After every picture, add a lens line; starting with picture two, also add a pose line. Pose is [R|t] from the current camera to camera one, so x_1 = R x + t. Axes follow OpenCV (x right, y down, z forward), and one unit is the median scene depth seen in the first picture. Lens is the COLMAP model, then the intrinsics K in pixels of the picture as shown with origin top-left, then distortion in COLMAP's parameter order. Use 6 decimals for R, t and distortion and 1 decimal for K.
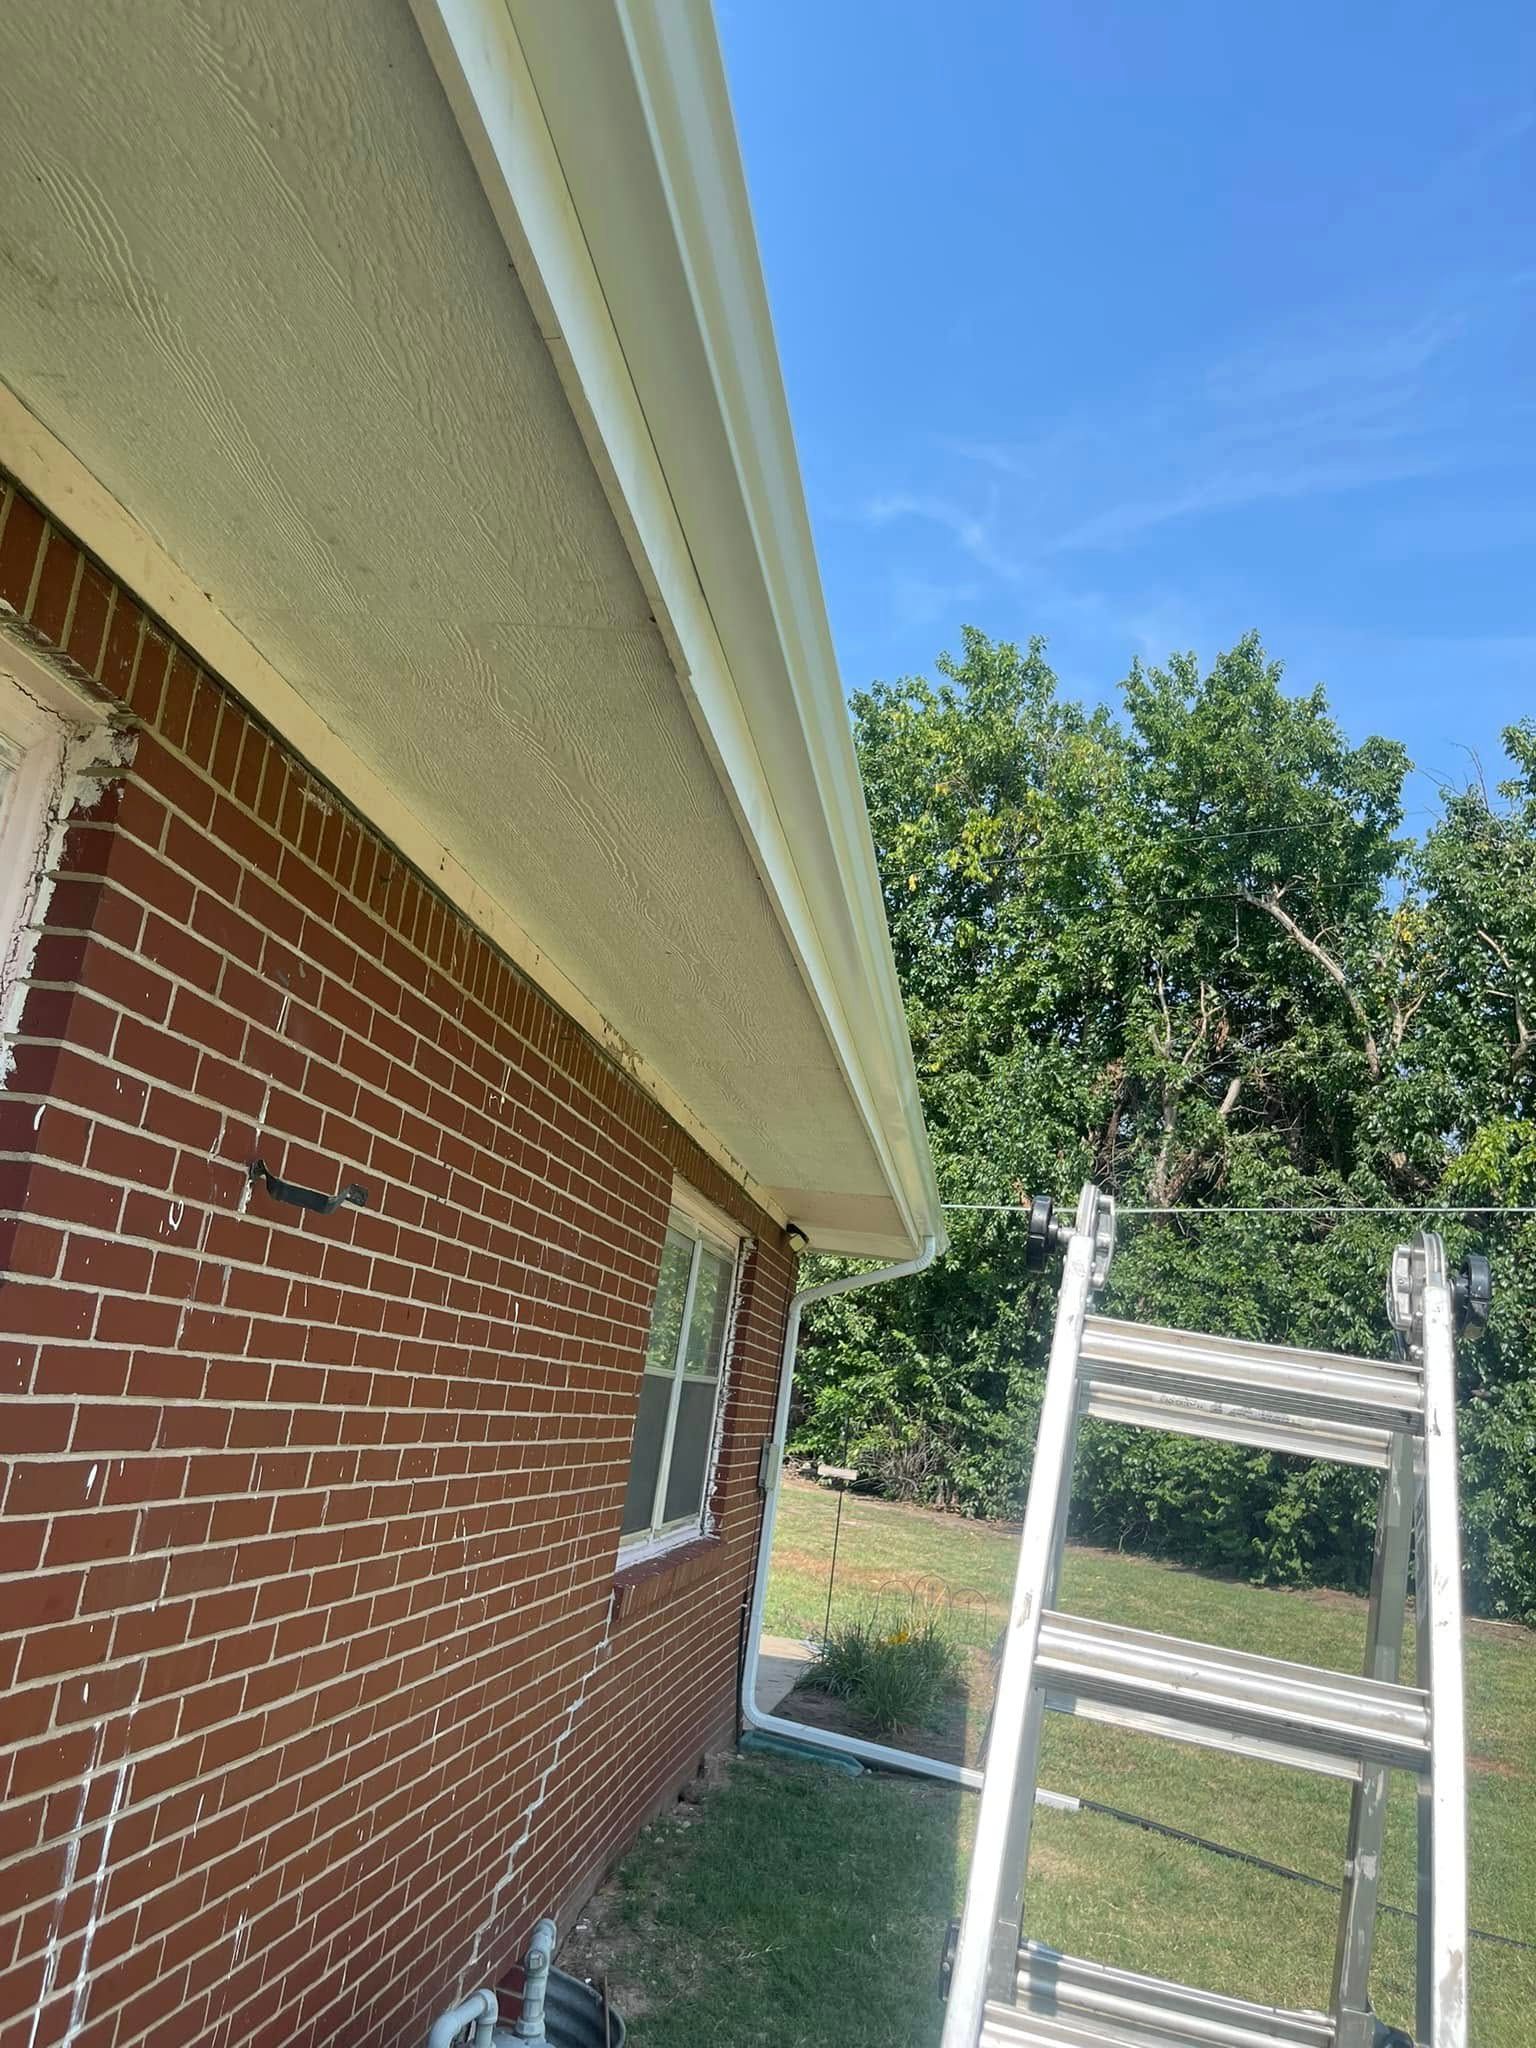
lens RADIAL K [[1566.4, 0, 769.8], [0, 1566.4, 1040.3], [0, 0, 1]] dist [0.062339, -0.076381]
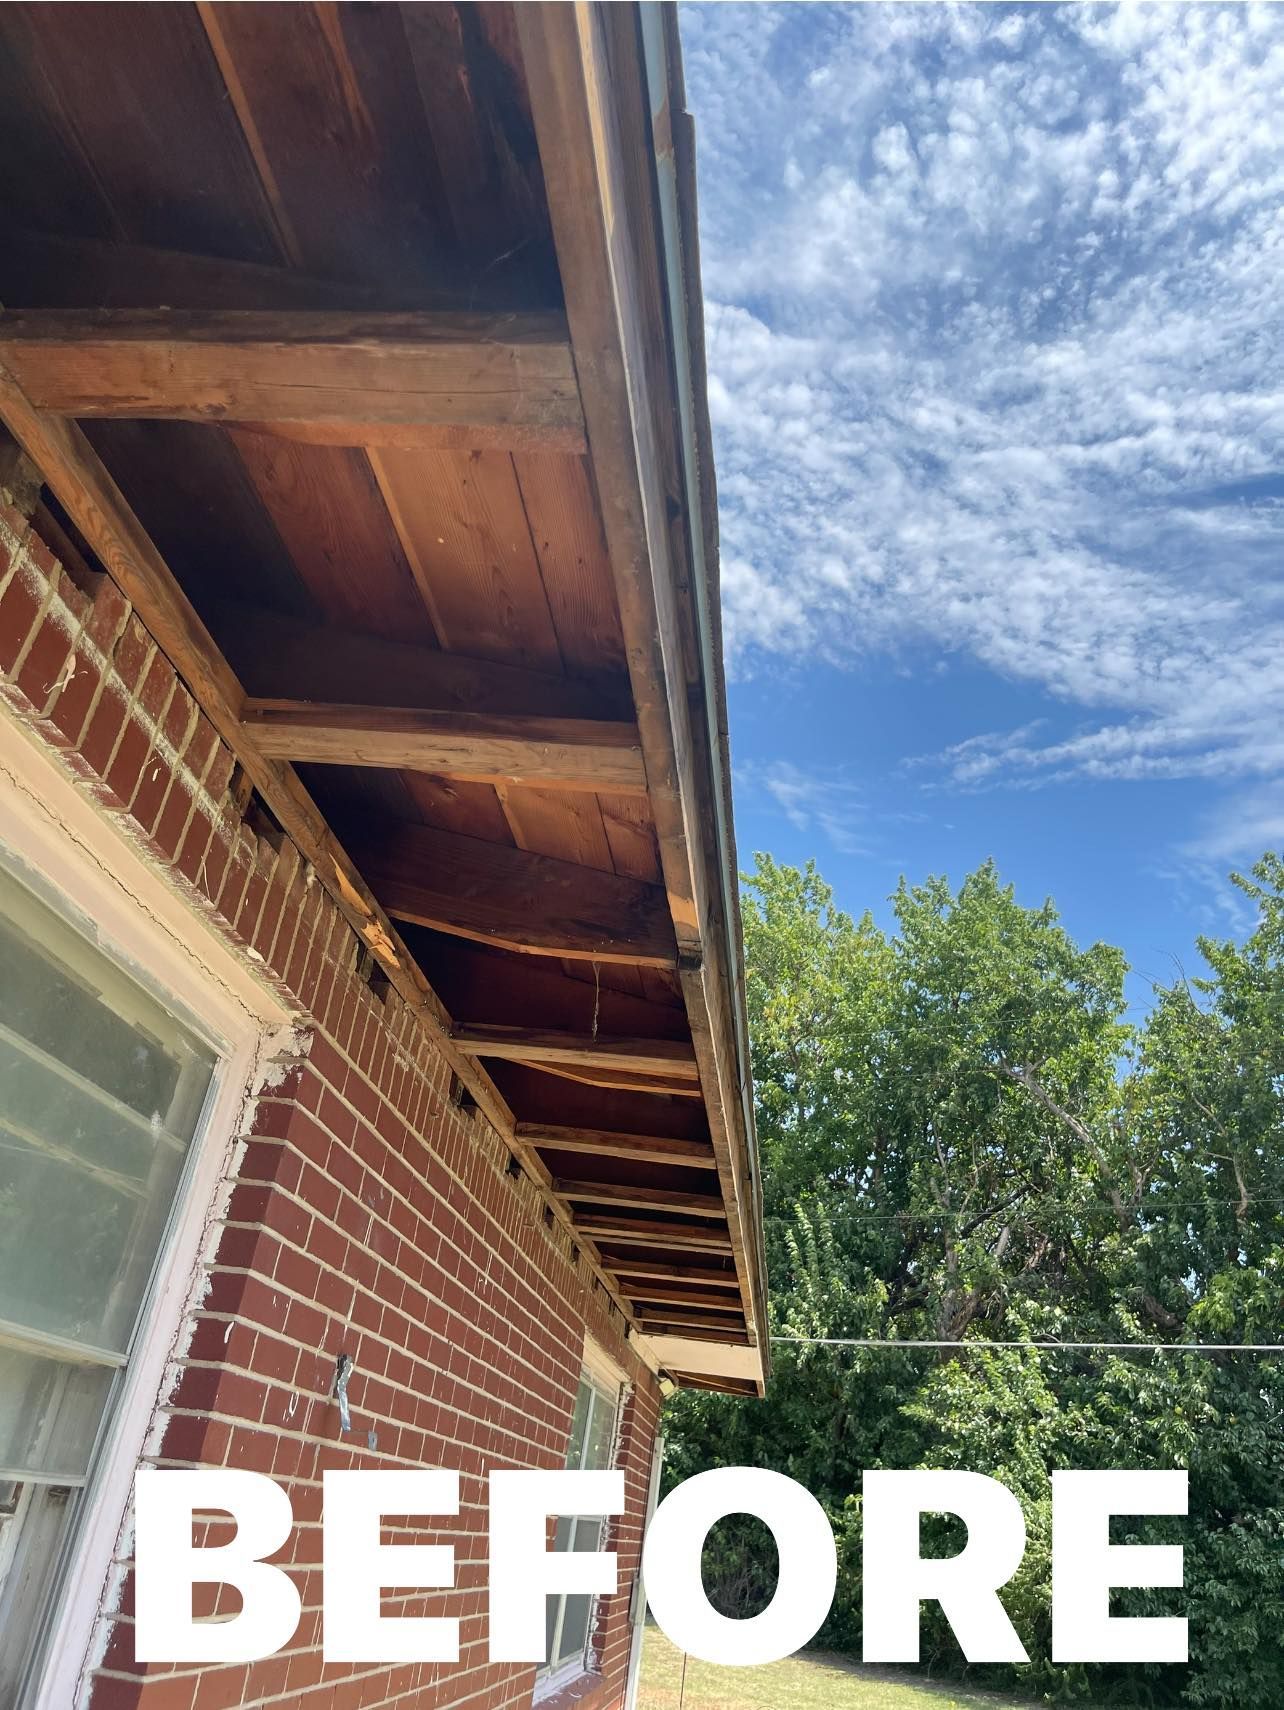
lens RADIAL K [[1307.8, 0, 636.2], [0, 1307.8, 849.4], [0, 0, 1]] dist [0.062339, -0.076381]
pose [[0.999356, 0.015687, 0.032275, -0.126233], [-0.007387, 0.970057, -0.242767, -0.057738], [-0.035117, 0.242372, 0.969548, -0.128195]]
